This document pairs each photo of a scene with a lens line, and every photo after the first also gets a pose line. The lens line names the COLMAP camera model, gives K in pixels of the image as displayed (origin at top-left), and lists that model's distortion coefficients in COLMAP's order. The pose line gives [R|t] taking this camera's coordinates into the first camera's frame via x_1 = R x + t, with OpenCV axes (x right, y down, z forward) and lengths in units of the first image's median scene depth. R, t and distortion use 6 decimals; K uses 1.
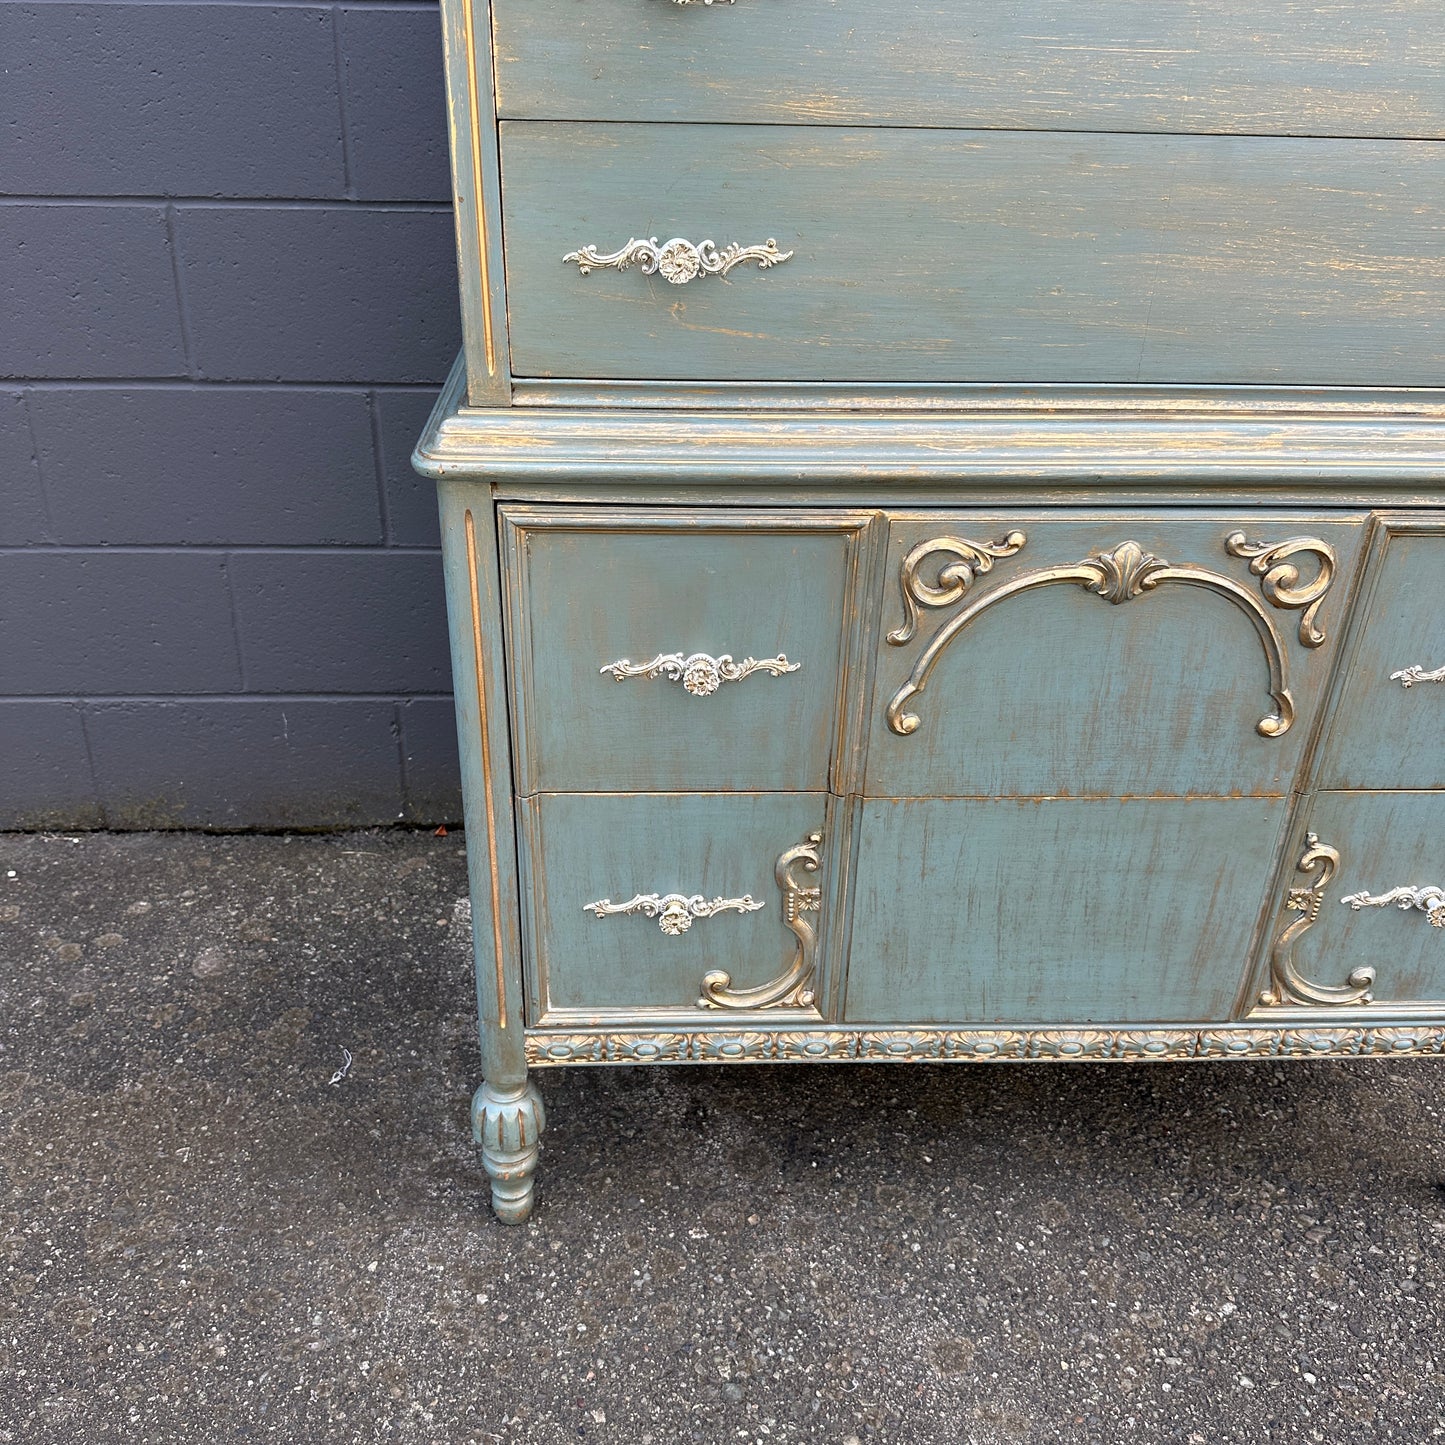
lens RADIAL K [[1337.0, 0, 711.7], [0, 1337.0, 728.5], [0, 0, 1]] dist [0.171534, -0.355438]
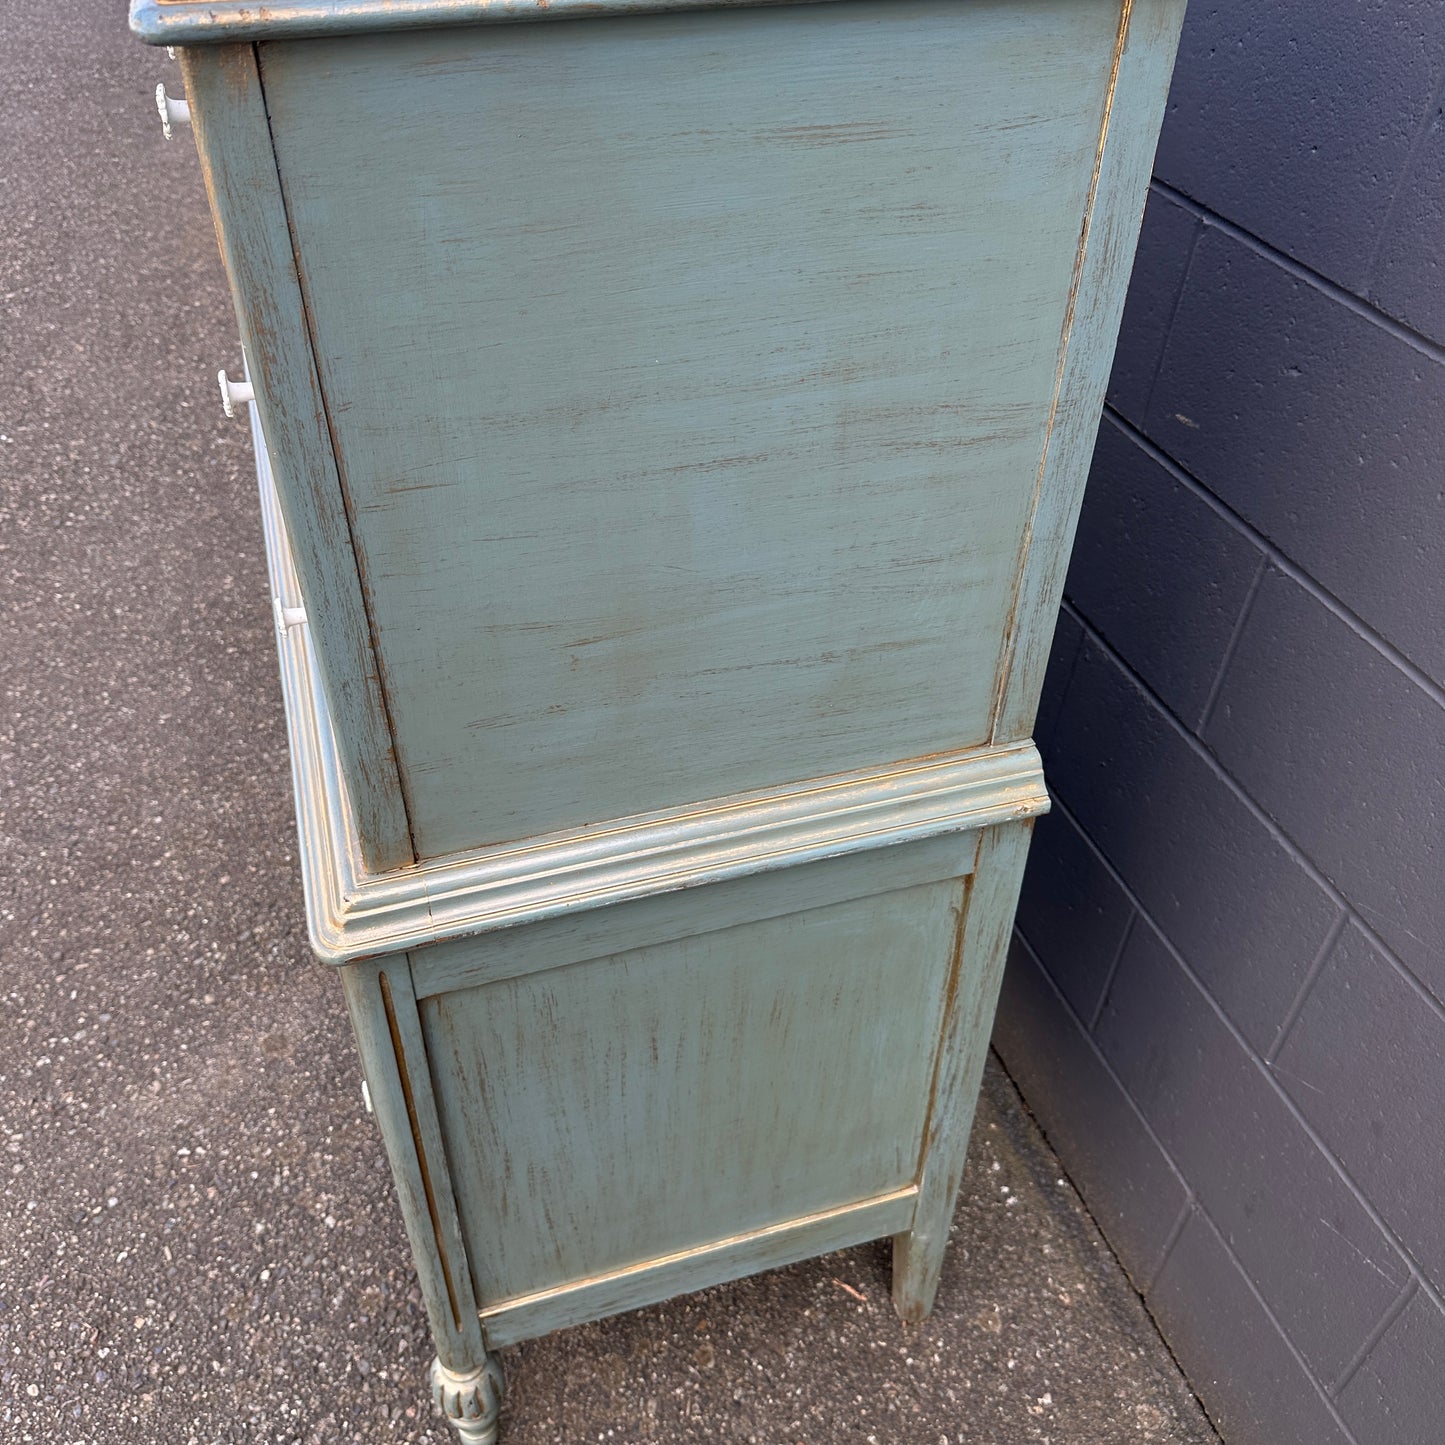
lens RADIAL K [[1378.0, 0, 708.5], [0, 1378.0, 721.6], [0, 0, 1]] dist [-0.006381, 0.006147]
pose [[0.249966, 0.601481, -0.758774, 1.181337], [-0.466119, 0.761622, 0.450183, -0.658034], [0.848675, 0.241149, 0.470741, 0.624001]]
